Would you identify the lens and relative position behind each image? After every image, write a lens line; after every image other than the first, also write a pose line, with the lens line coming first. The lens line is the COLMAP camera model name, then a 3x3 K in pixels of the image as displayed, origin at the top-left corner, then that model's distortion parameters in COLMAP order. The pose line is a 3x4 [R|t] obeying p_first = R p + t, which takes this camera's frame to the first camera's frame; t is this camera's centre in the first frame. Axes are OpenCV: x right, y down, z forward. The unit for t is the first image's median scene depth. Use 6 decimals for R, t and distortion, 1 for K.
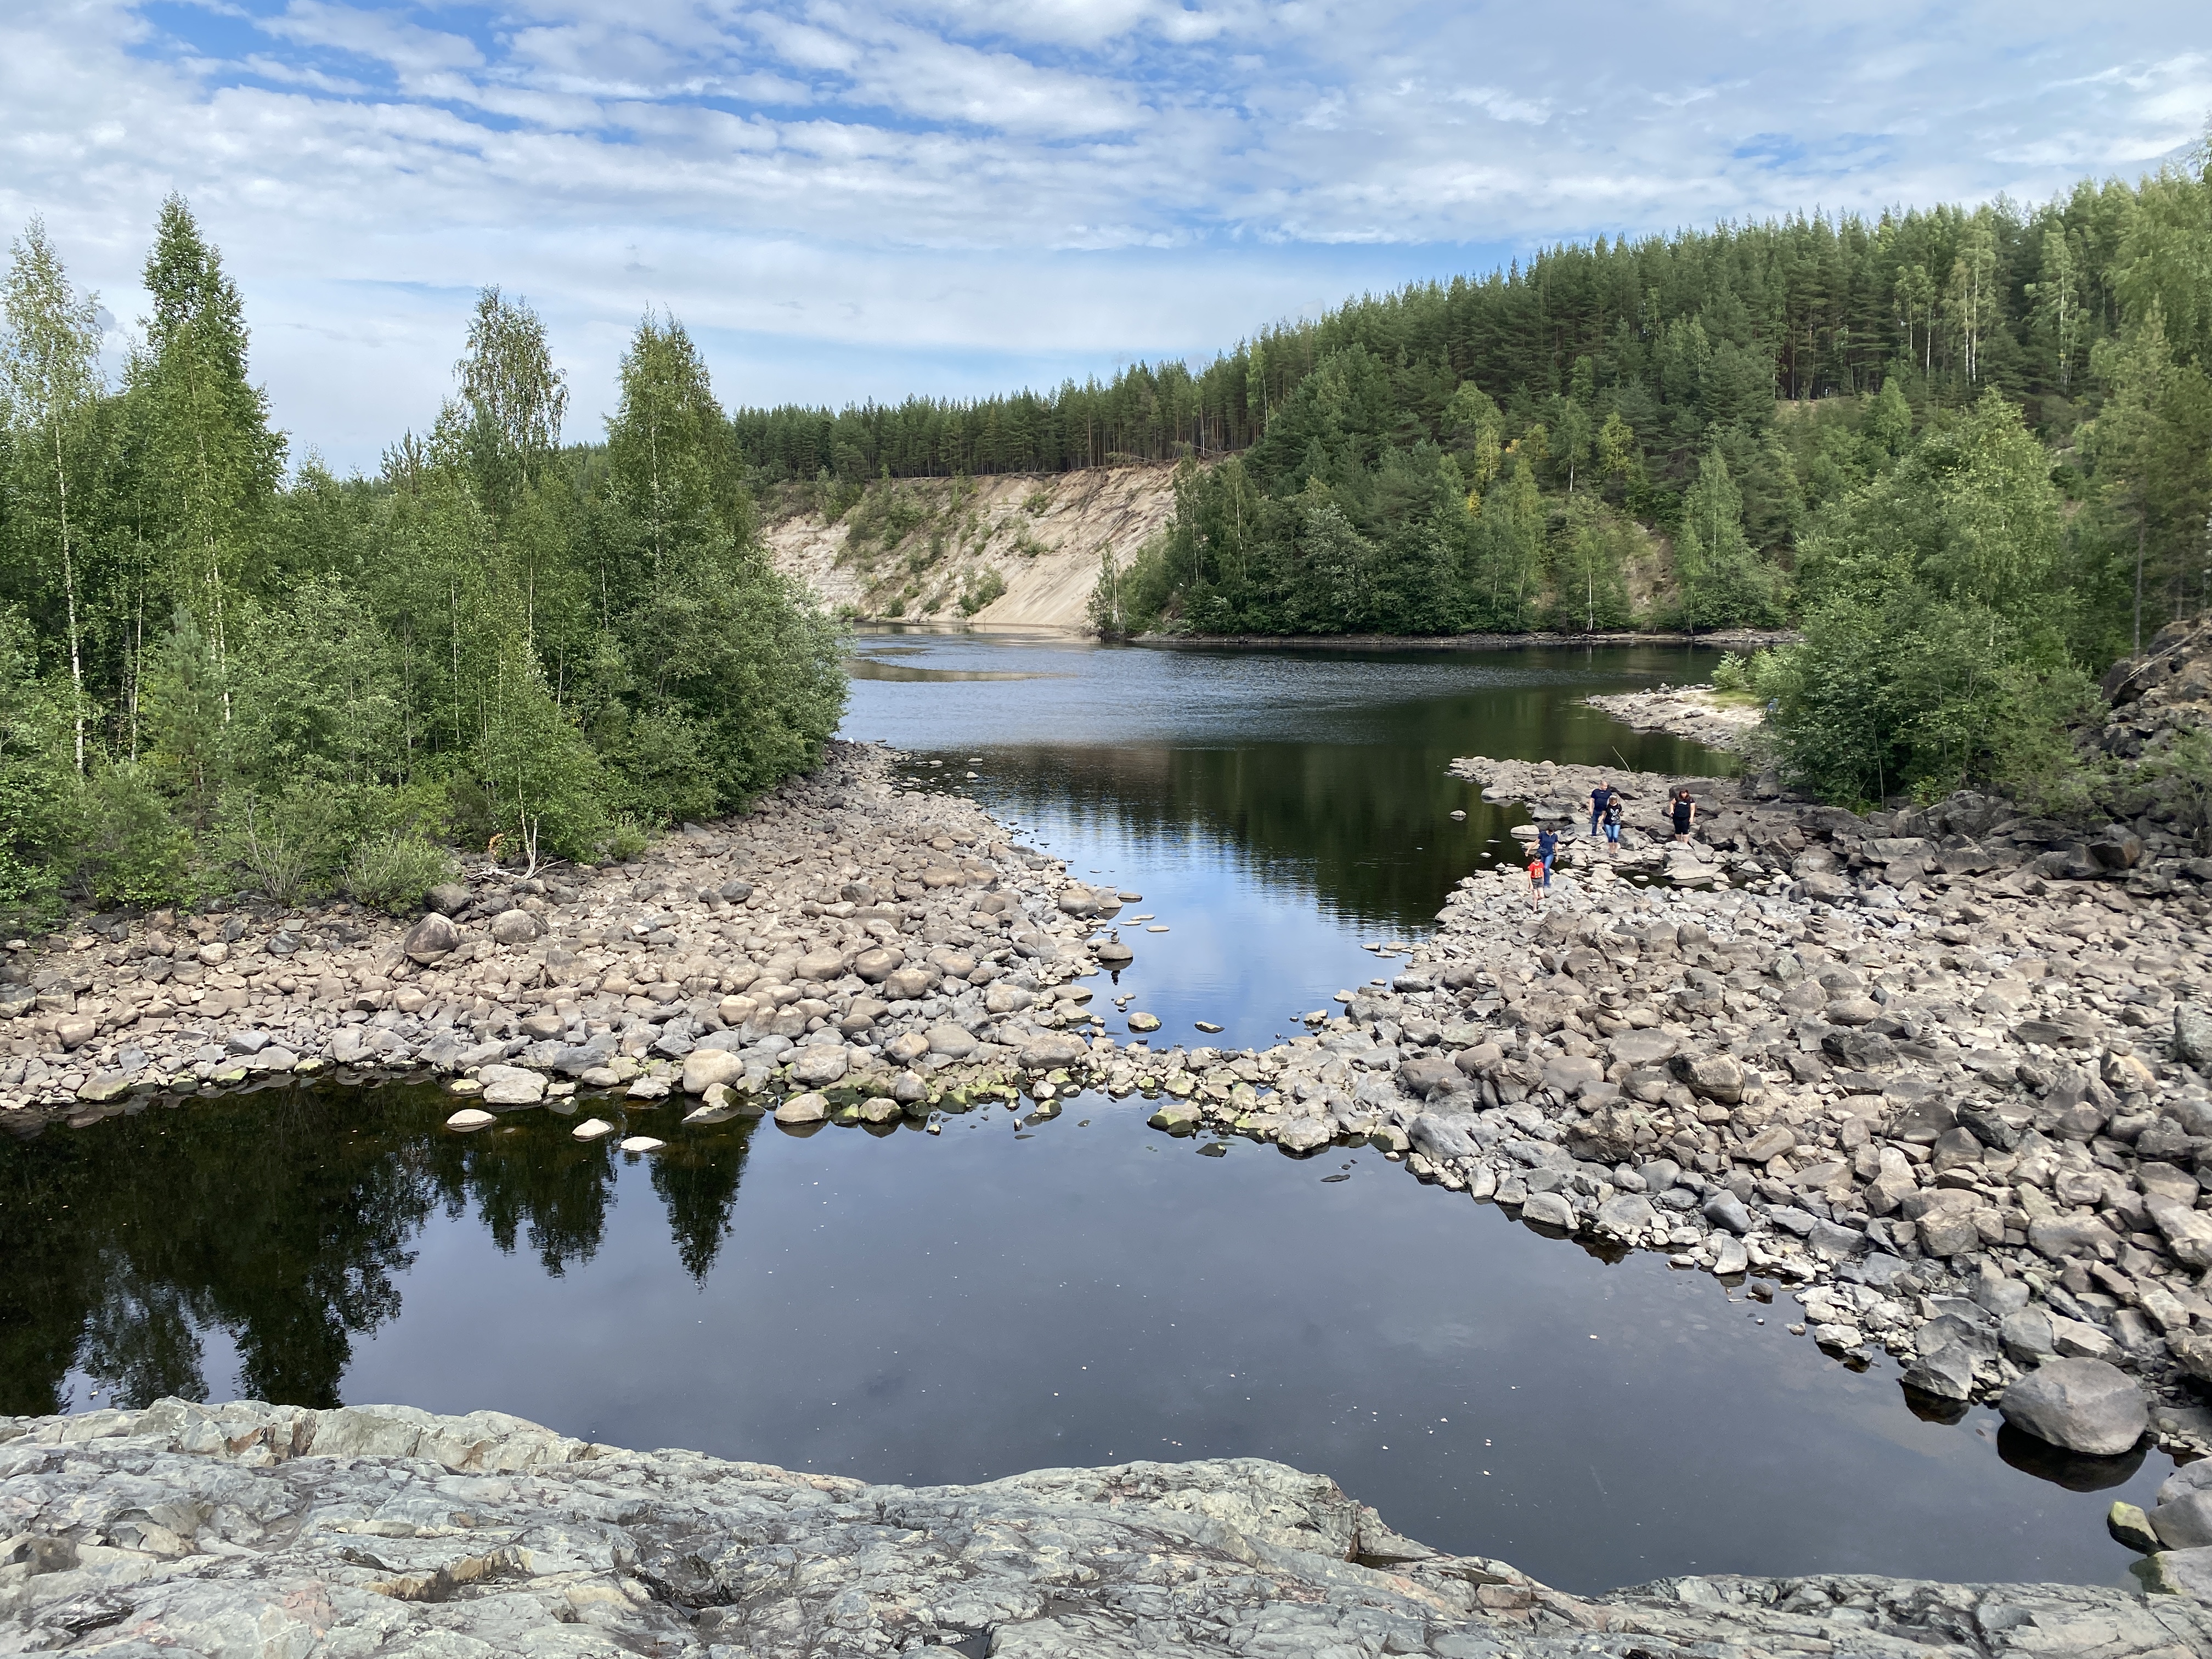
lens RADIAL K [[1707.4, 0, 1201.2], [0, 1707.4, 747.2], [0, 0, 1]] dist [0.026274, -0.030182]
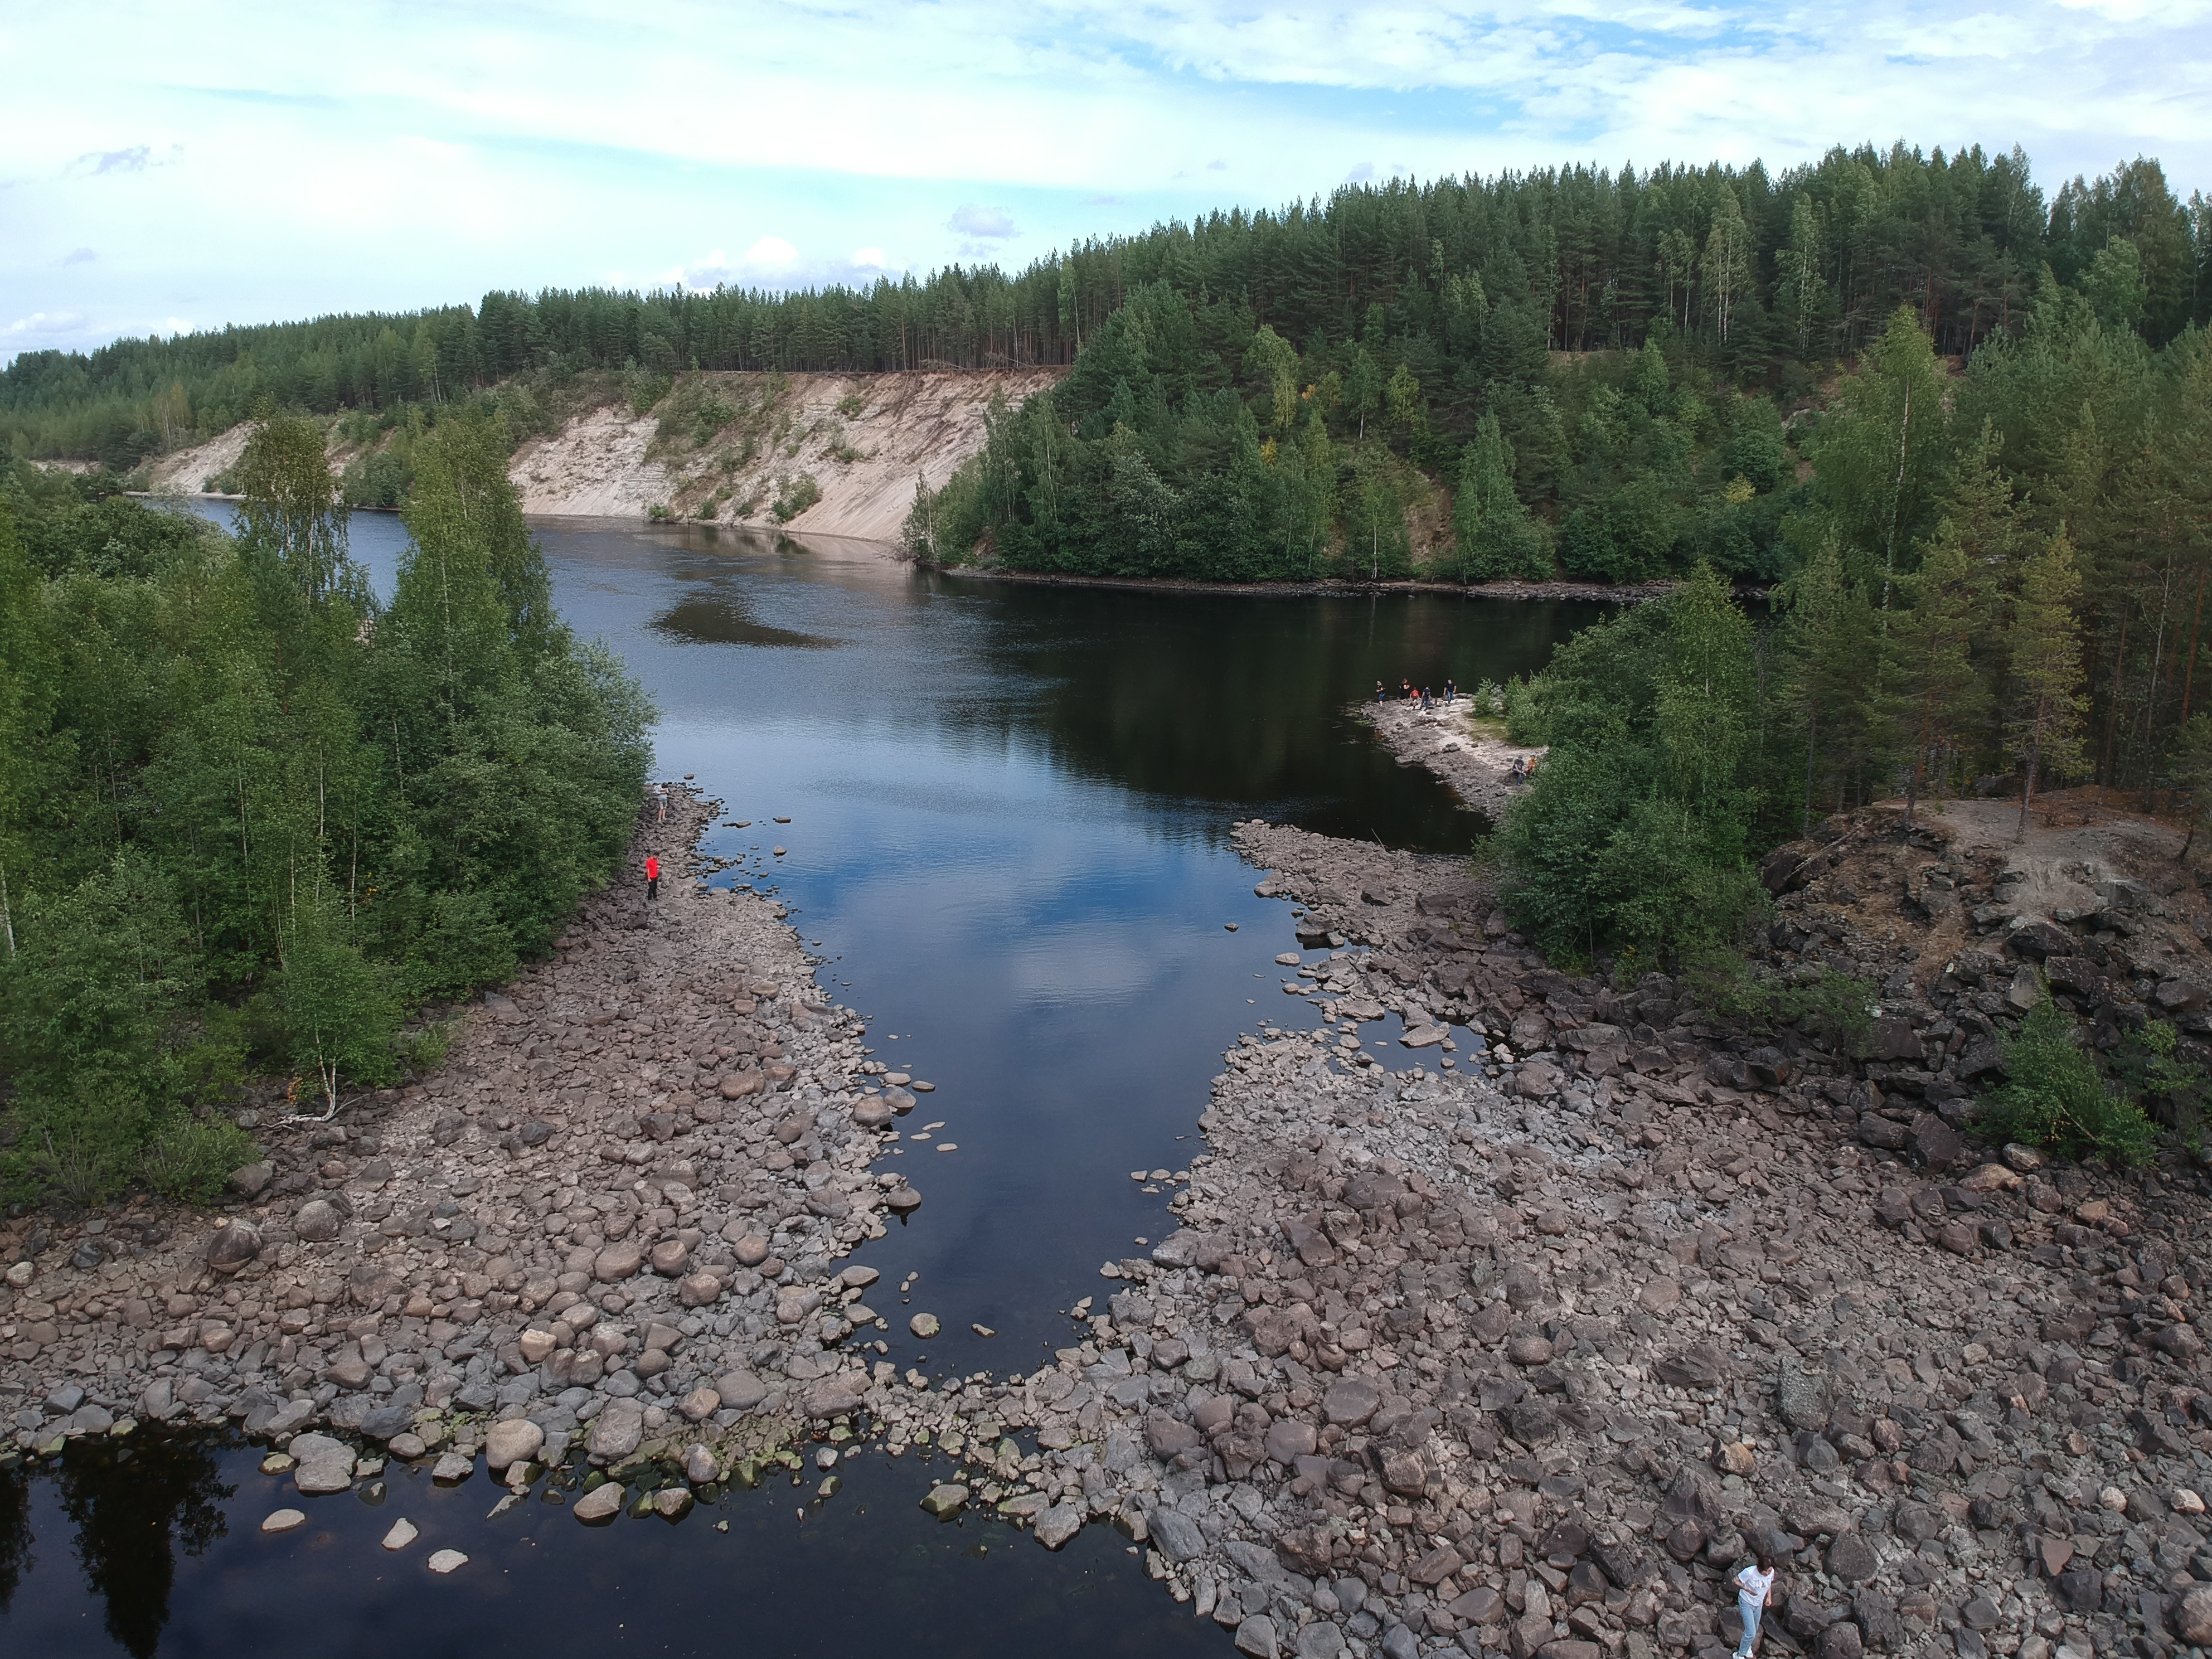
lens RADIAL K [[1621.5, 0, 1242.0], [0, 1621.5, 751.7], [0, 0, 1]] dist [0.045196, -0.080682]
pose [[0.990683, -0.004540, 0.136113, 0.022041], [-0.006155, 0.996930, 0.078051, -0.223571], [-0.136049, -0.078162, 0.987614, -0.032849]]
